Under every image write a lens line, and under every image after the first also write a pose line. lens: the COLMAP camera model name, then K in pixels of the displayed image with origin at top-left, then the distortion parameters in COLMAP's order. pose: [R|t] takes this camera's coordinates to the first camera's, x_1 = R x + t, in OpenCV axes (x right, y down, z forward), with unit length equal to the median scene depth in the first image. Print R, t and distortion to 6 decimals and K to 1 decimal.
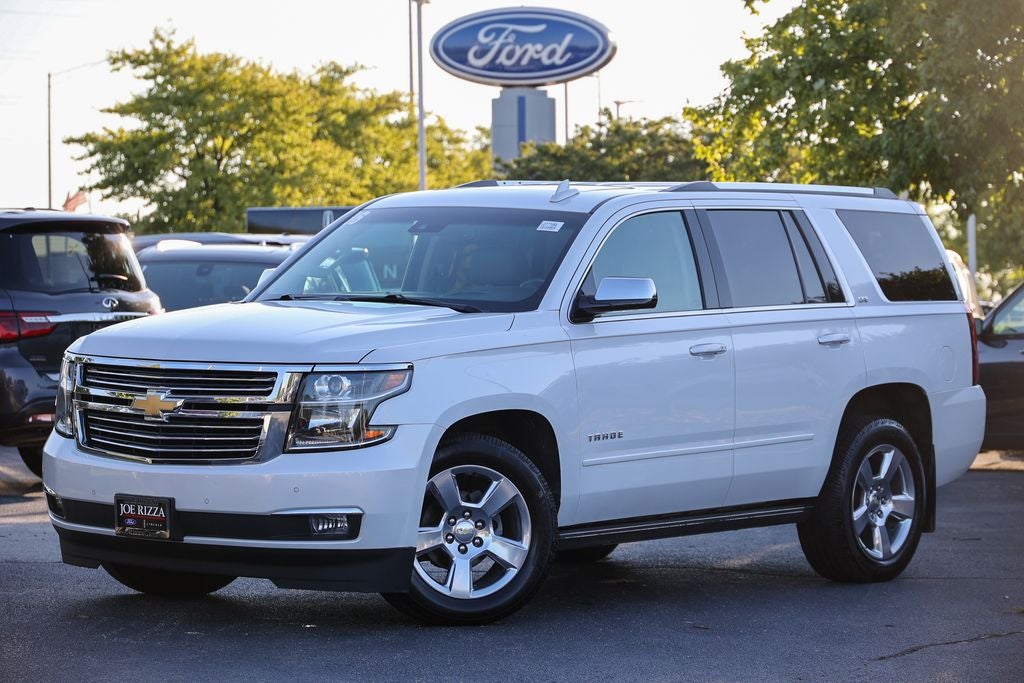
lens RADIAL K [[2892.5, 0, 512.0], [0, 2892.5, 341.5], [0, 0, 1]] dist [-0.170408, -0.803390]
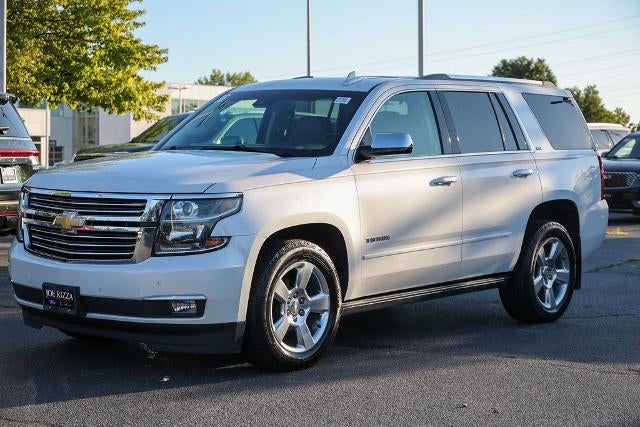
lens RADIAL K [[1183.3, 0, 320.0], [0, 1183.3, 213.5], [0, 0, 1]] dist [-0.159819, -0.065534]
pose [[0.999745, -0.004017, -0.022227, 0.015935], [0.004816, 0.999339, 0.036041, -0.002865], [0.022068, -0.036139, 0.999103, 0.397981]]
